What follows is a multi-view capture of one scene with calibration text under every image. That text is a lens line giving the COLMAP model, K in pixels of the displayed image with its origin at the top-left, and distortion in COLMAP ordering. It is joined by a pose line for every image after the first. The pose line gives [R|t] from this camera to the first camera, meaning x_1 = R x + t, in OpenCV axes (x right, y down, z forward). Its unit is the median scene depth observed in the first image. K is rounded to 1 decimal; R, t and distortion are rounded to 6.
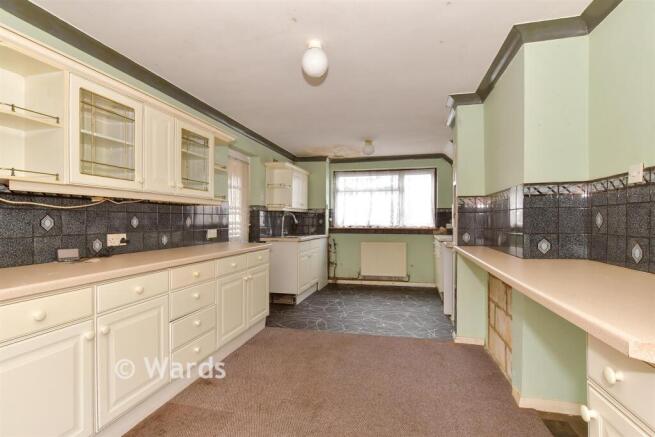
lens RADIAL K [[323.0, 0, 325.9], [0, 323.0, 223.5], [0, 0, 1]] dist [-0.004661, 0.000767]
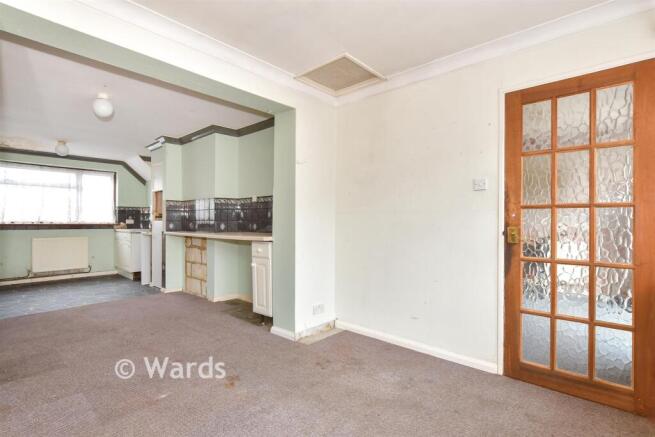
lens RADIAL K [[323.0, 0, 327.2], [0, 323.0, 222.3], [0, 0, 1]] dist [-0.004661, 0.000767]
pose [[0.482625, -0.000574, 0.875827, -0.308353], [0.004828, 0.999986, -0.002005, 0.016154], [-0.875814, 0.005196, 0.482621, -0.234649]]
